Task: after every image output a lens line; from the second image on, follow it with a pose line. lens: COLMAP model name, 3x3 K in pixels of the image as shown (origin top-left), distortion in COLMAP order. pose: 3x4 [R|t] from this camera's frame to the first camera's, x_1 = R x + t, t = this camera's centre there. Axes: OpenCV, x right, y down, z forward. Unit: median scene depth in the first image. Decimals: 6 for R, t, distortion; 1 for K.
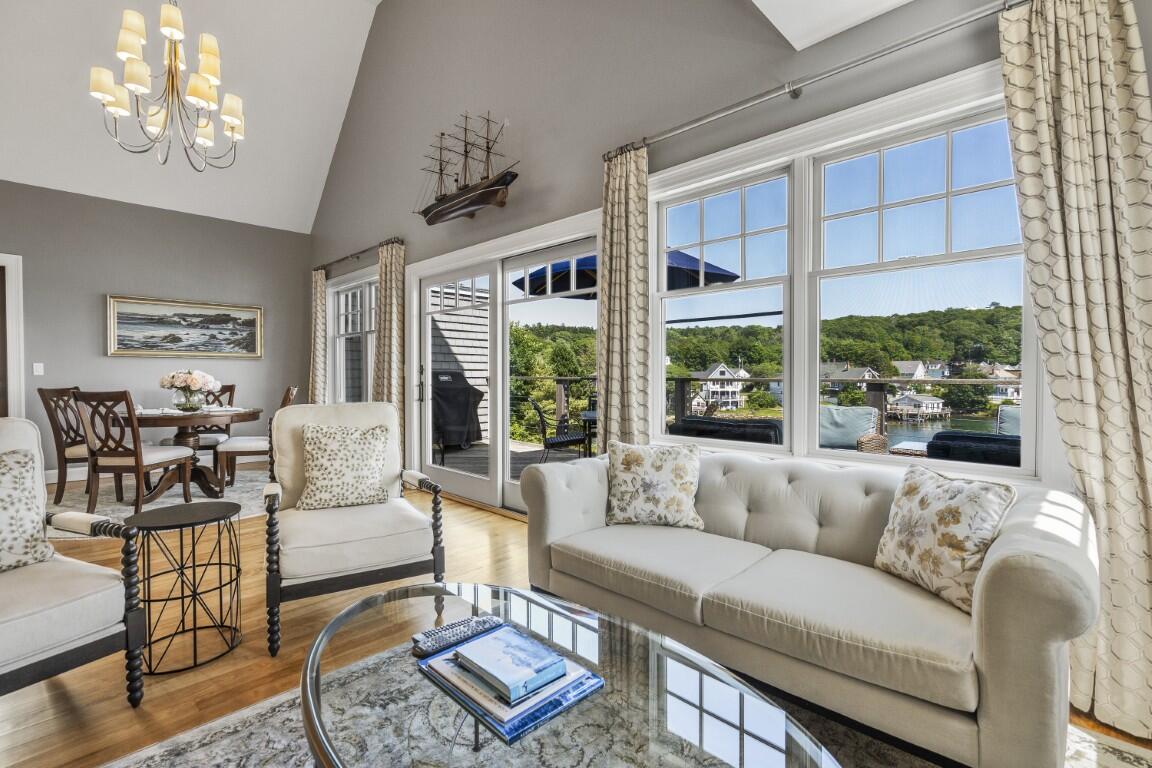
lens RADIAL K [[531.6, 0, 576.0], [0, 531.6, 384.0], [0, 0, 1]] dist [-0.001440, -0.000077]
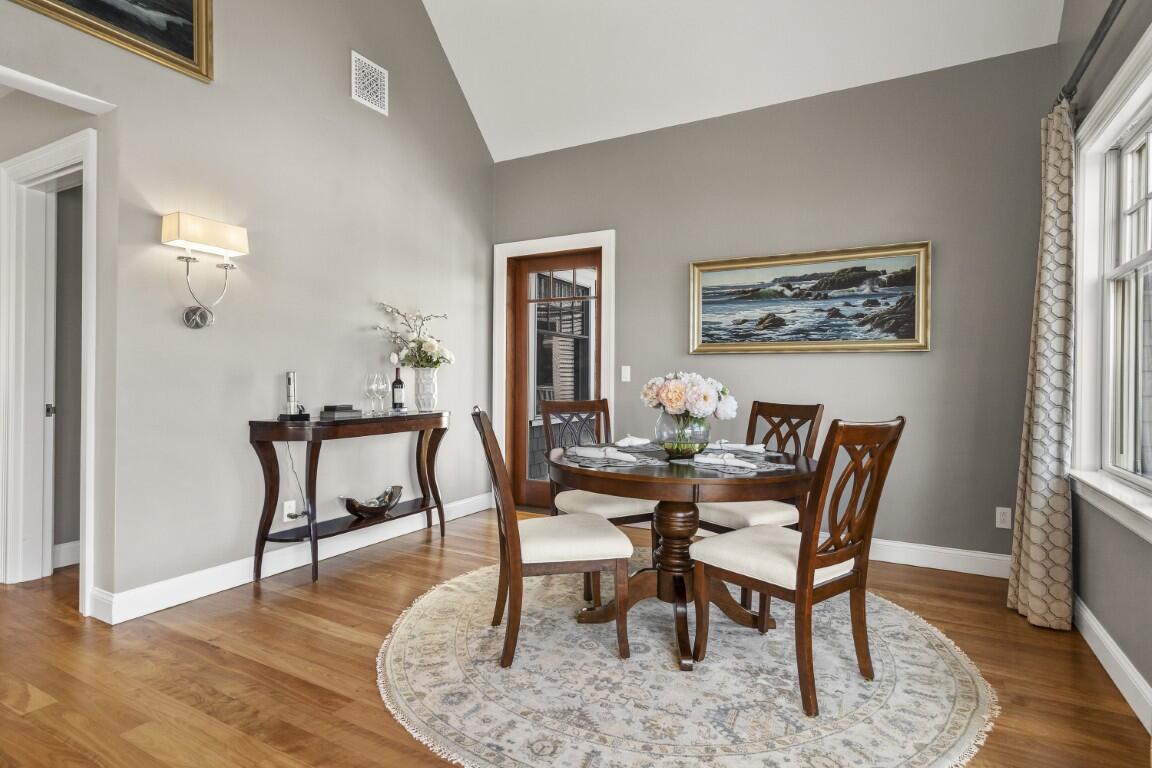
lens RADIAL K [[594.0, 0, 576.0], [0, 594.0, 384.0], [0, 0, 1]] dist [0.000786, 0.000007]
pose [[0.272071, 0.007355, -0.962249, -0.178138], [-0.028141, 0.999604, -0.000316, -0.009641], [0.961866, 0.027165, 0.272170, 0.592093]]
